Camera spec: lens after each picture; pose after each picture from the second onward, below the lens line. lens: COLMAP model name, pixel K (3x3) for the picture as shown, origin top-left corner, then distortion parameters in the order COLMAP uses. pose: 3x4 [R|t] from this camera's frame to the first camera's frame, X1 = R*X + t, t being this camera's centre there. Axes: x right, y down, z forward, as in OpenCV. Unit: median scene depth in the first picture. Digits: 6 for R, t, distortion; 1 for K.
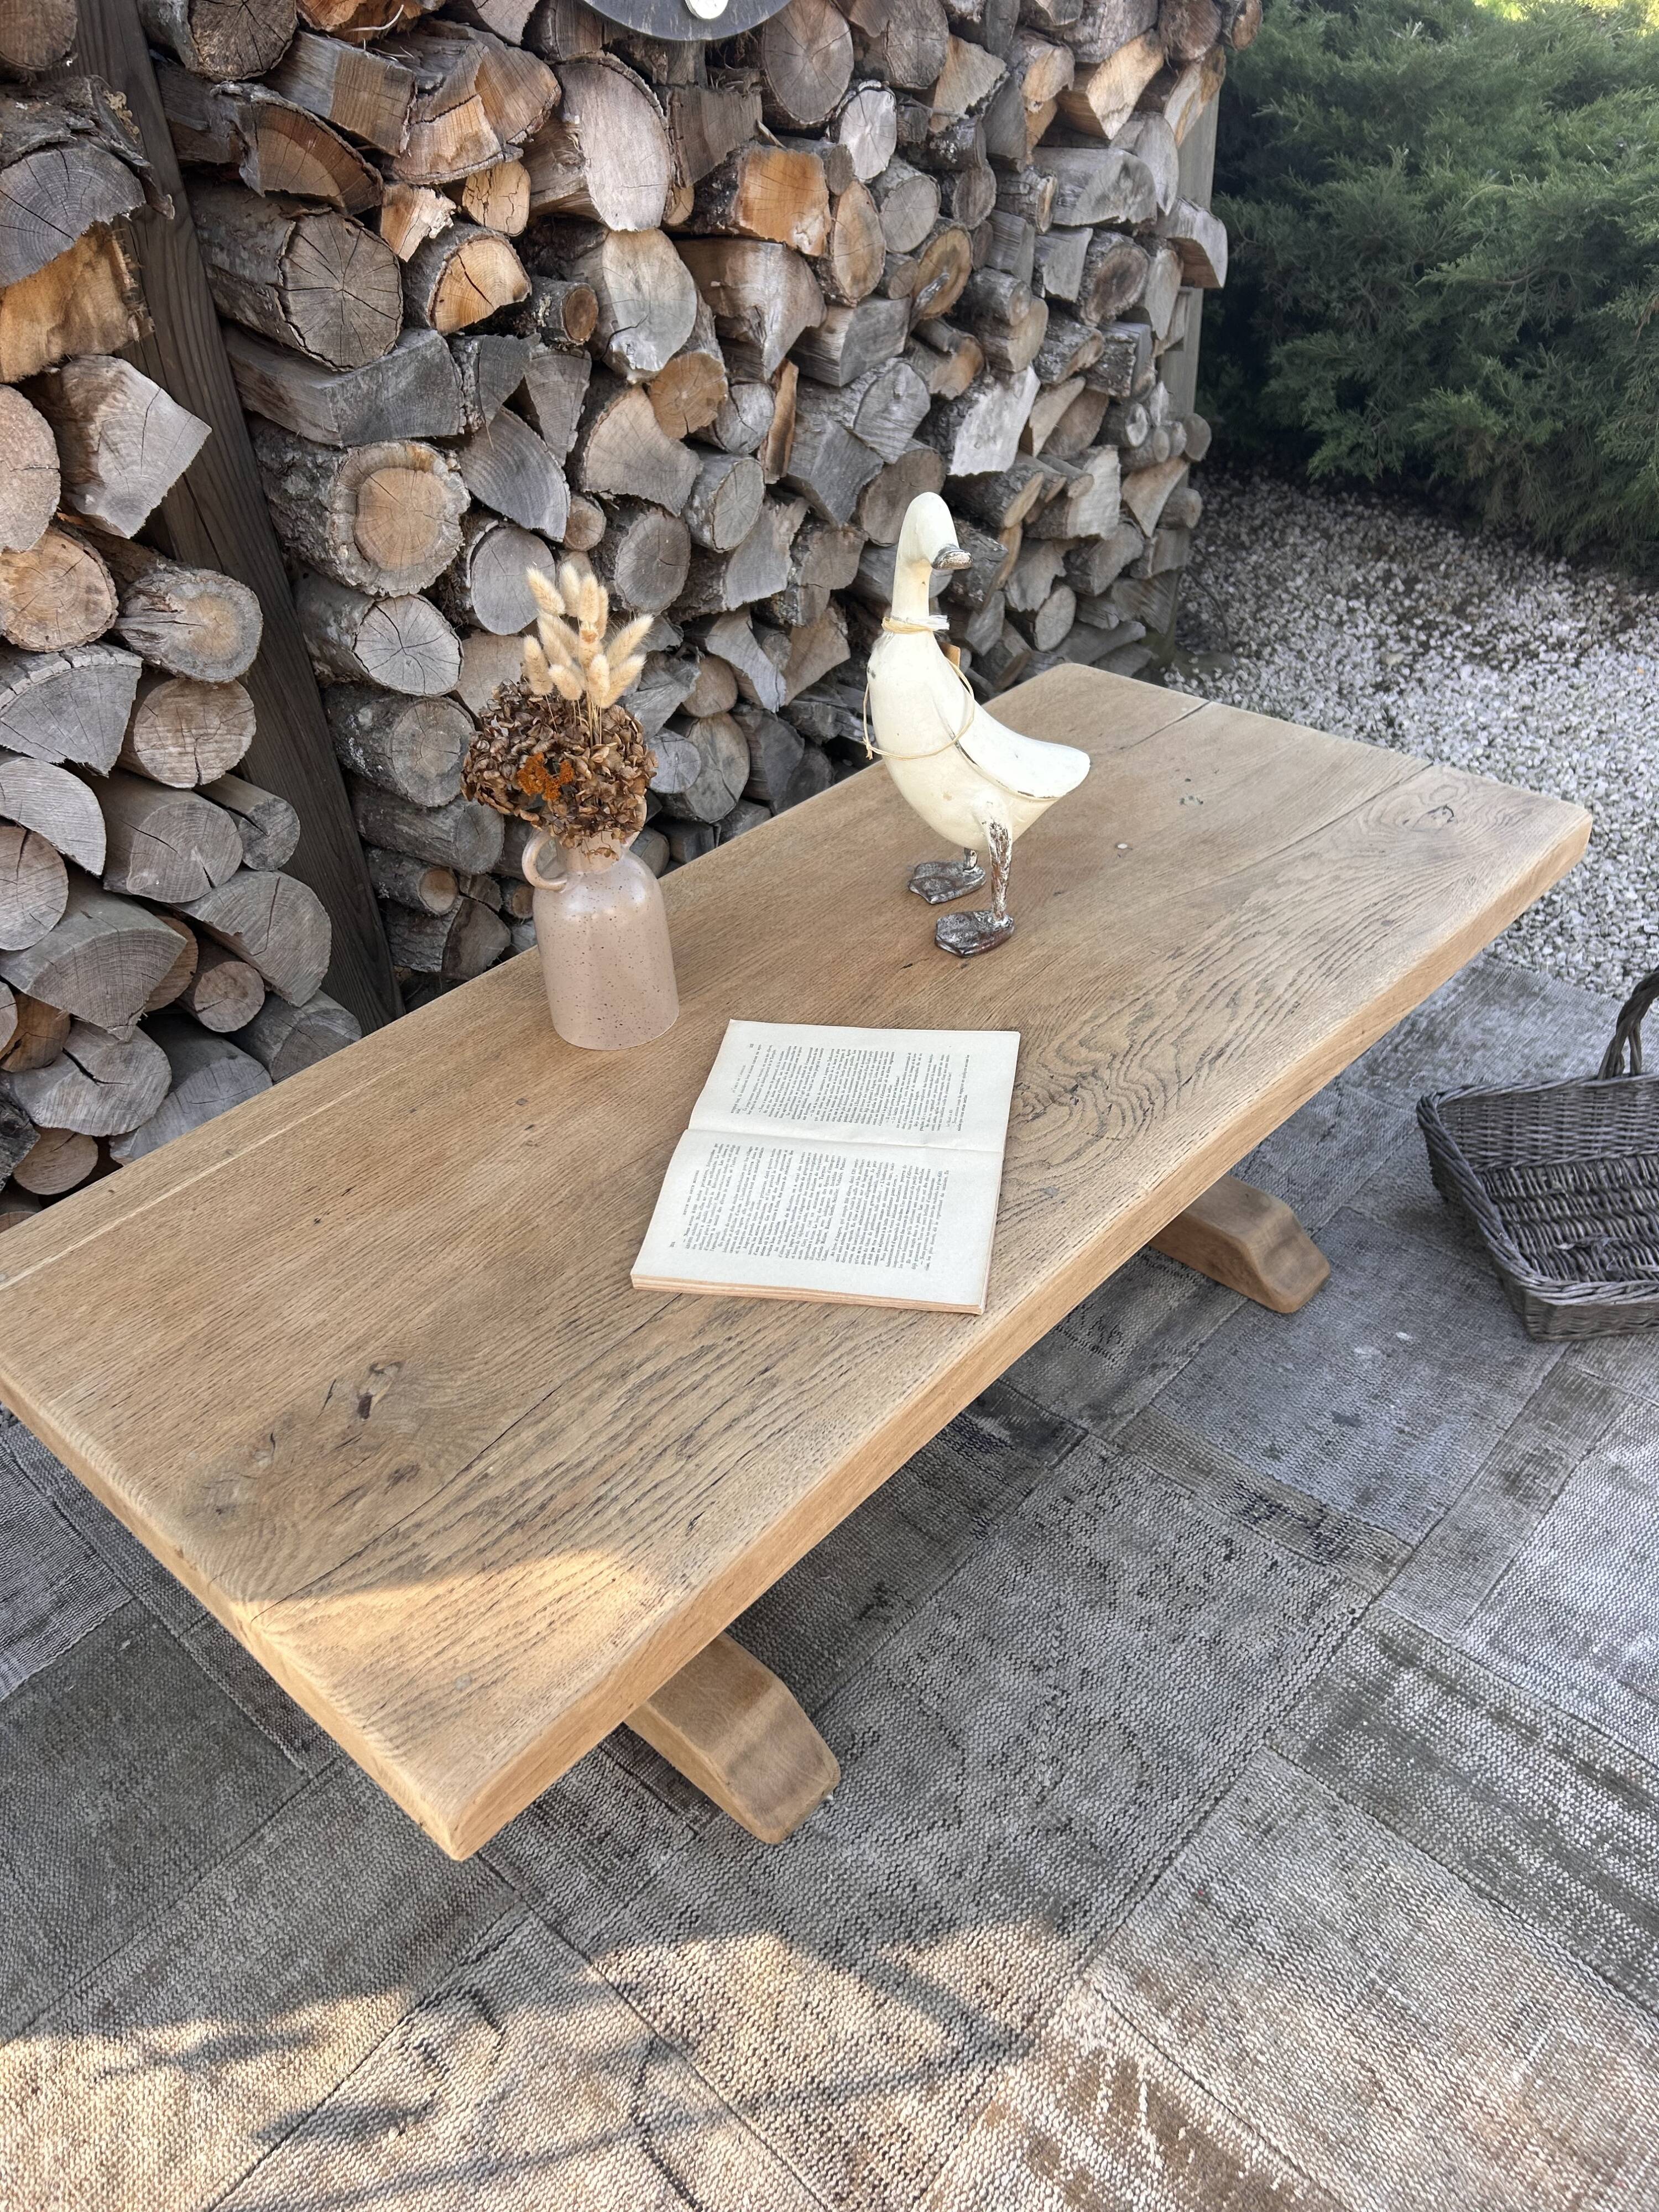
lens RADIAL K [[1669.0, 0, 836.0], [0, 1669.0, 1115.4], [0, 0, 1]] dist [0.050657, -0.059985]
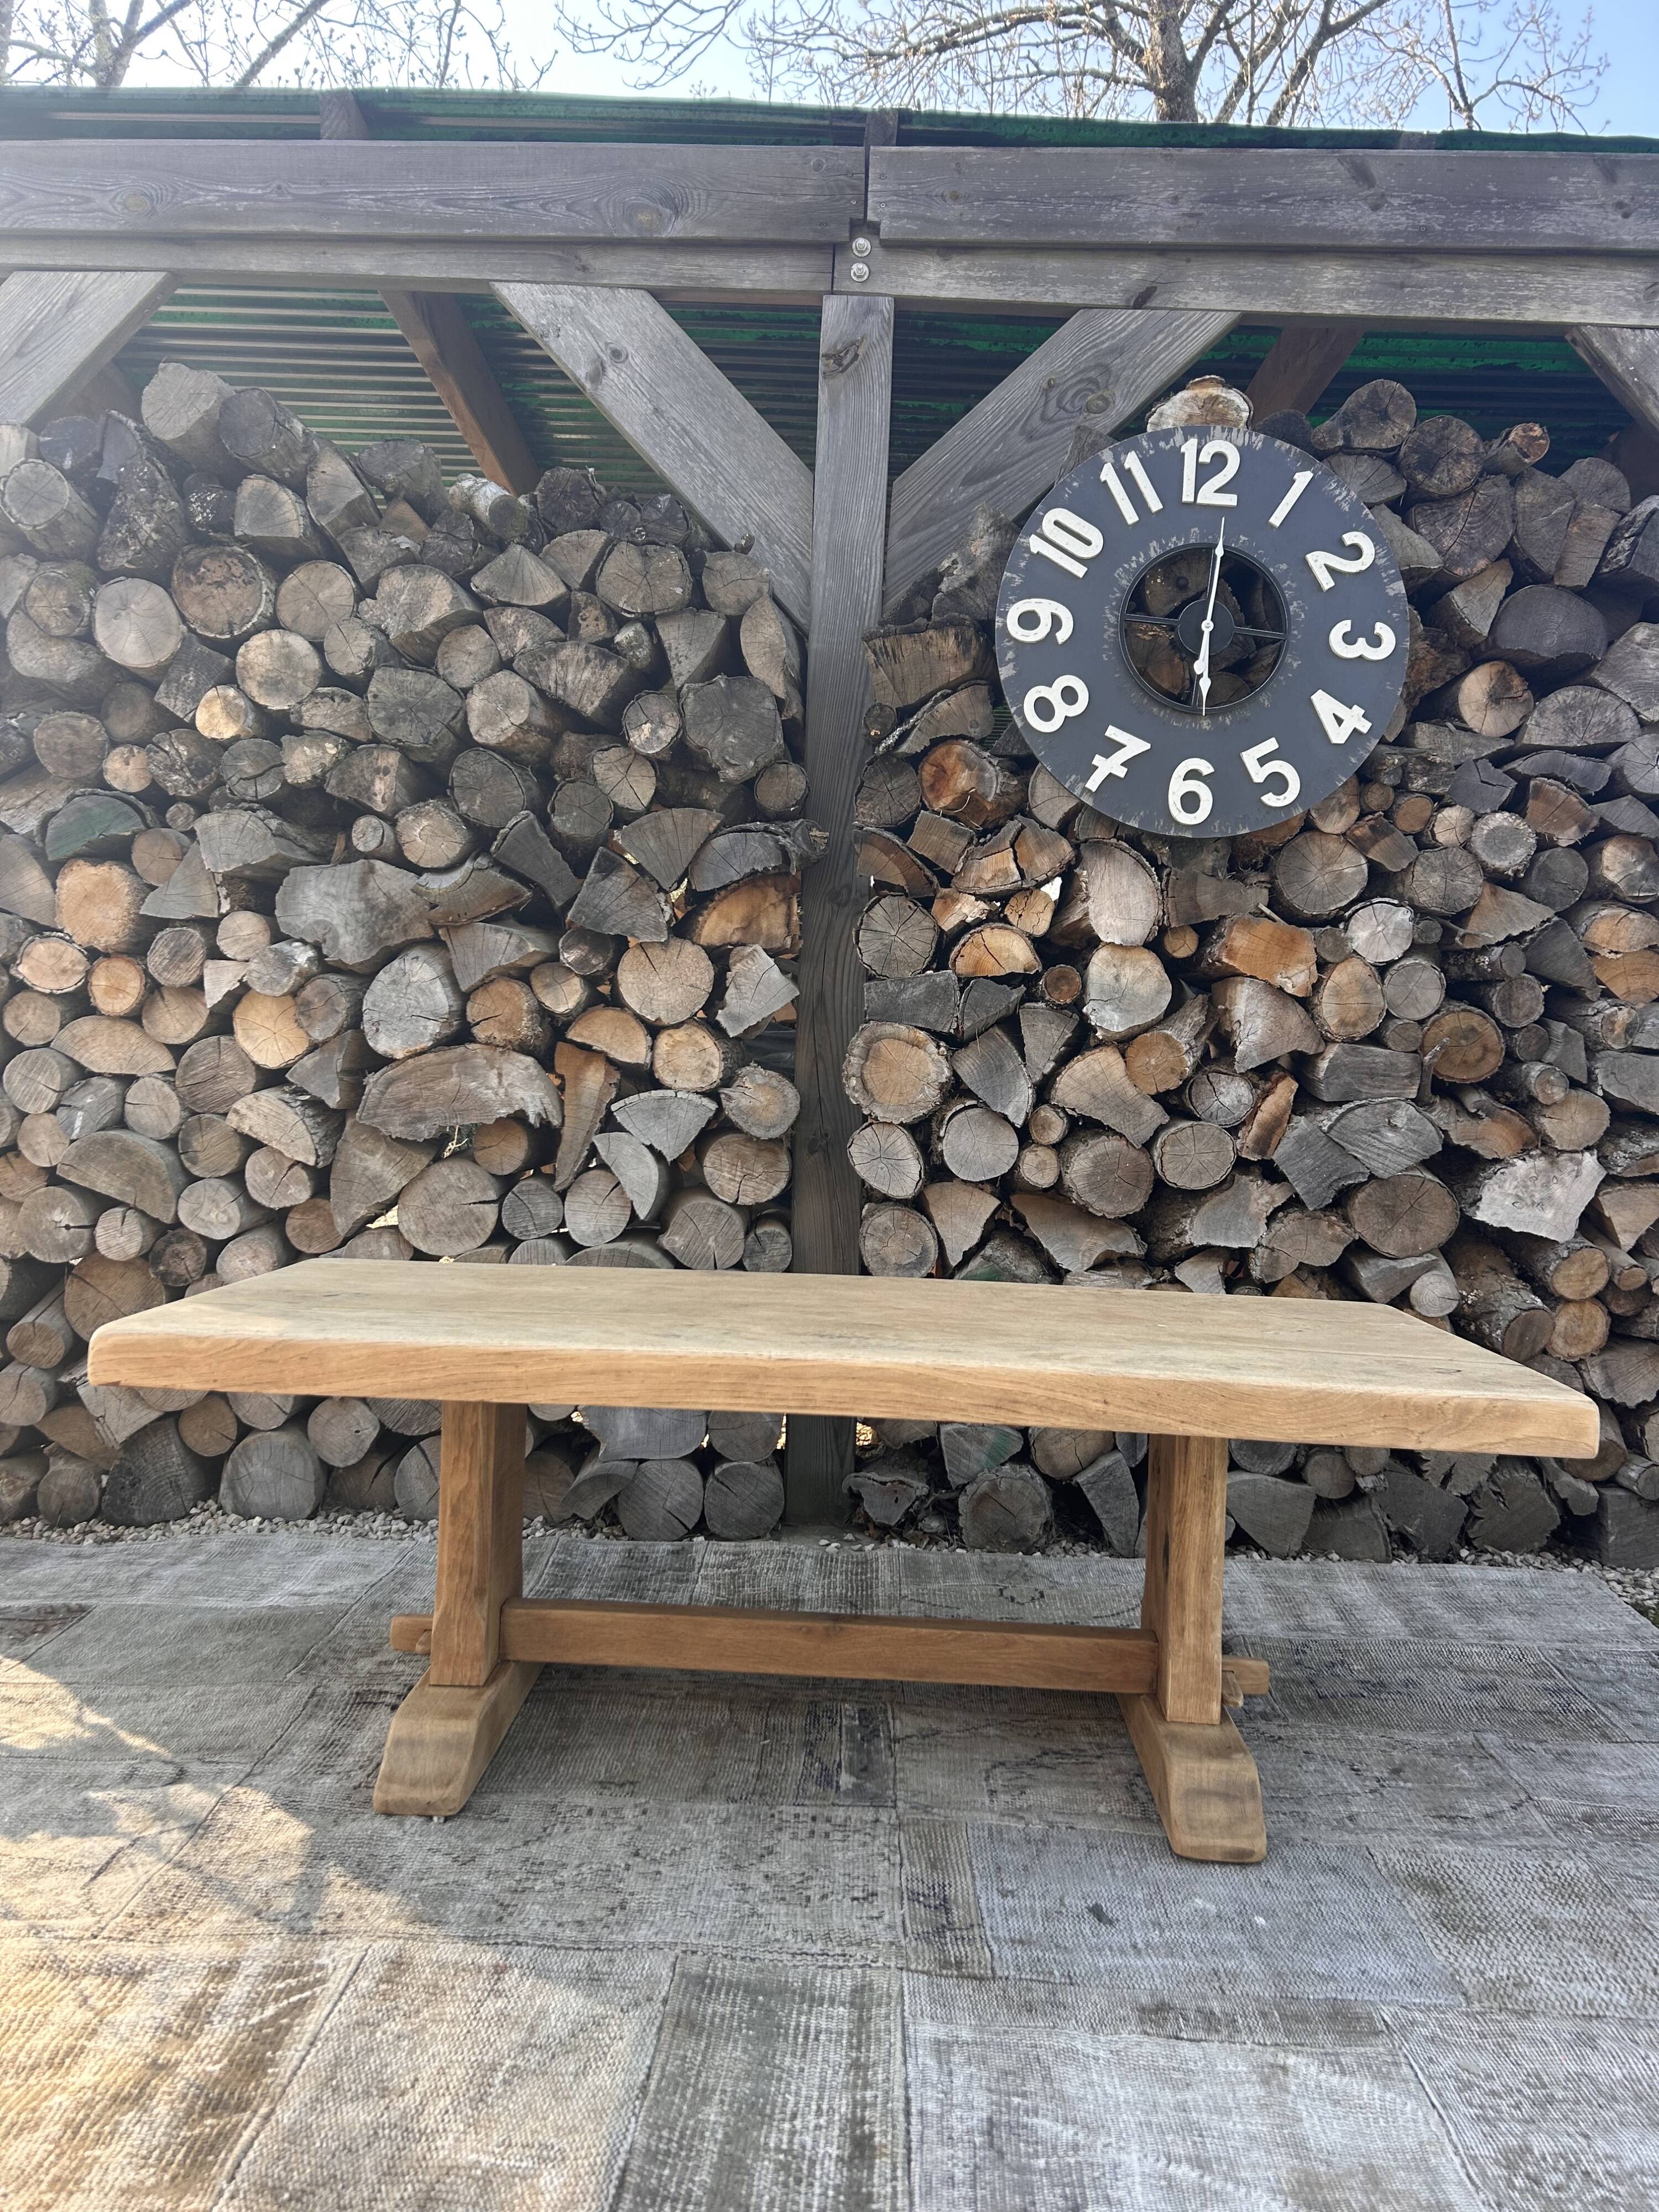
lens RADIAL K [[1669.0, 0, 838.7], [0, 1669.0, 1110.5], [0, 0, 1]] dist [0.050657, -0.059985]
pose [[0.656413, 0.093545, -0.748579, 0.862941], [-0.515856, 0.779700, -0.354909, 0.241913], [0.550467, 0.619126, 0.560061, 0.147040]]
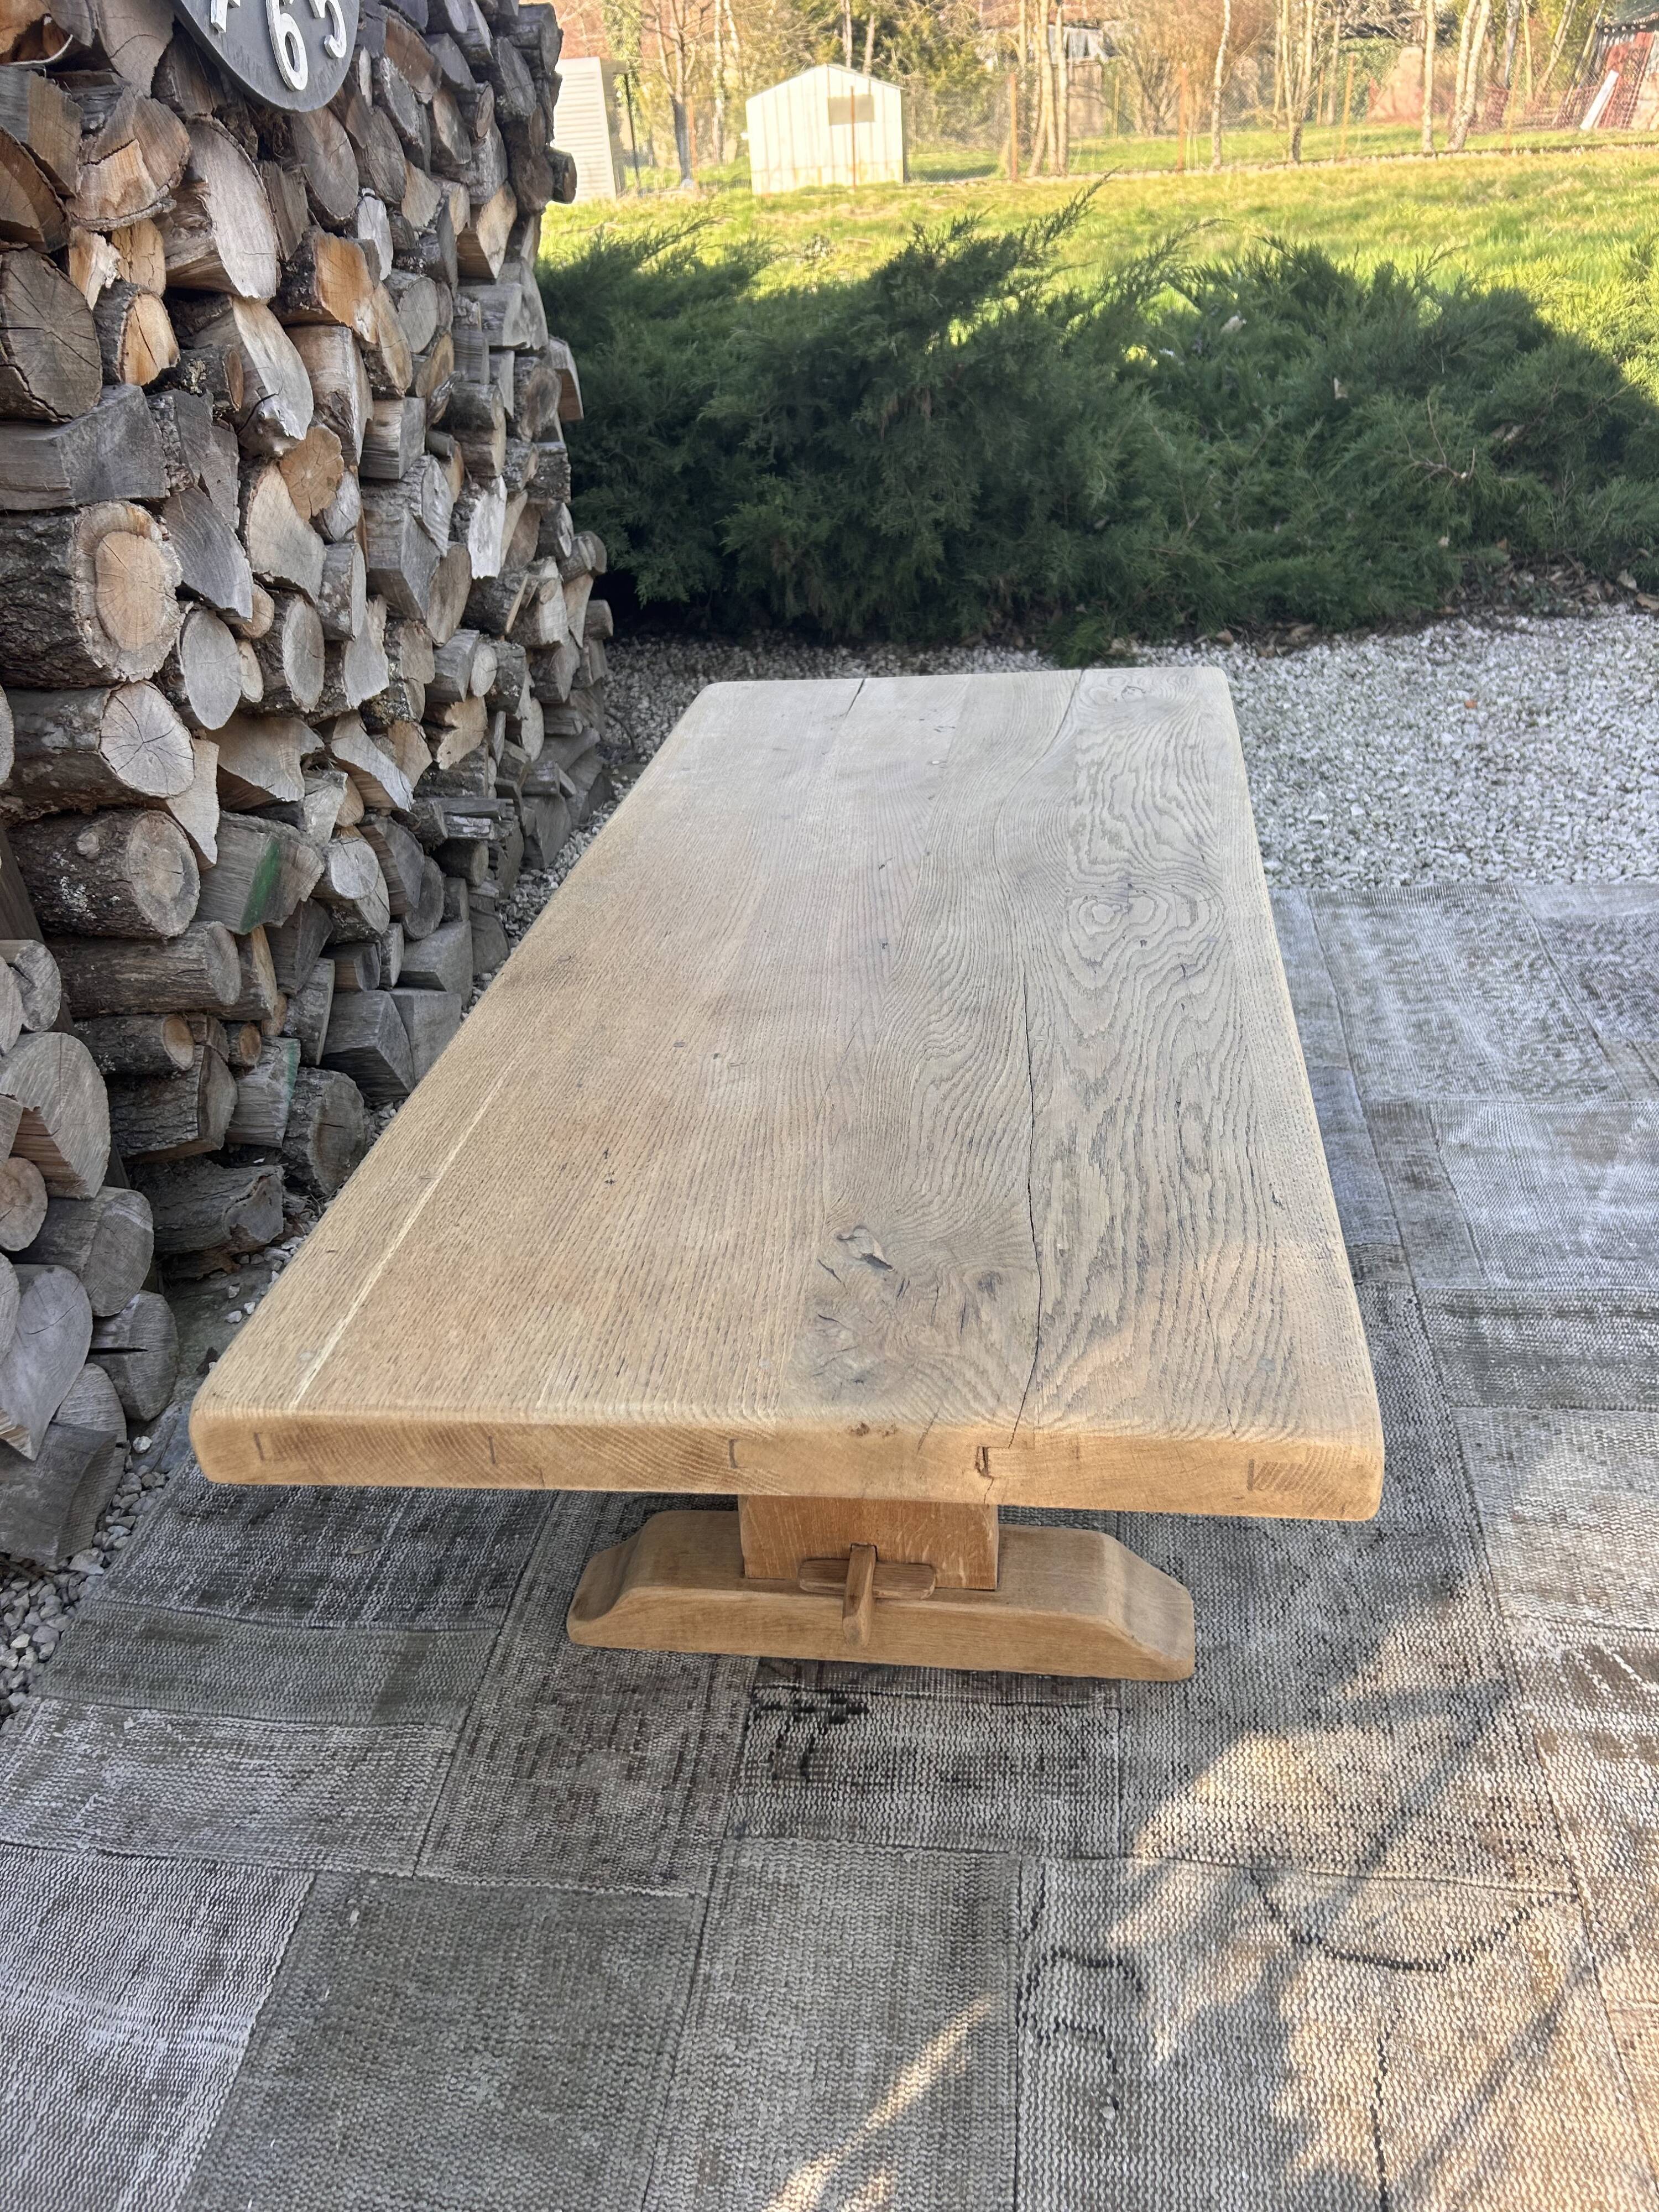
lens RADIAL K [[1669.0, 0, 842.4], [0, 1669.0, 1094.8], [0, 0, 1]] dist [0.050657, -0.059985]
pose [[0.821211, -0.286712, 0.493364, -0.475448], [0.369500, 0.926045, -0.076879, 0.100752], [-0.434835, 0.245432, 0.866419, 0.135064]]
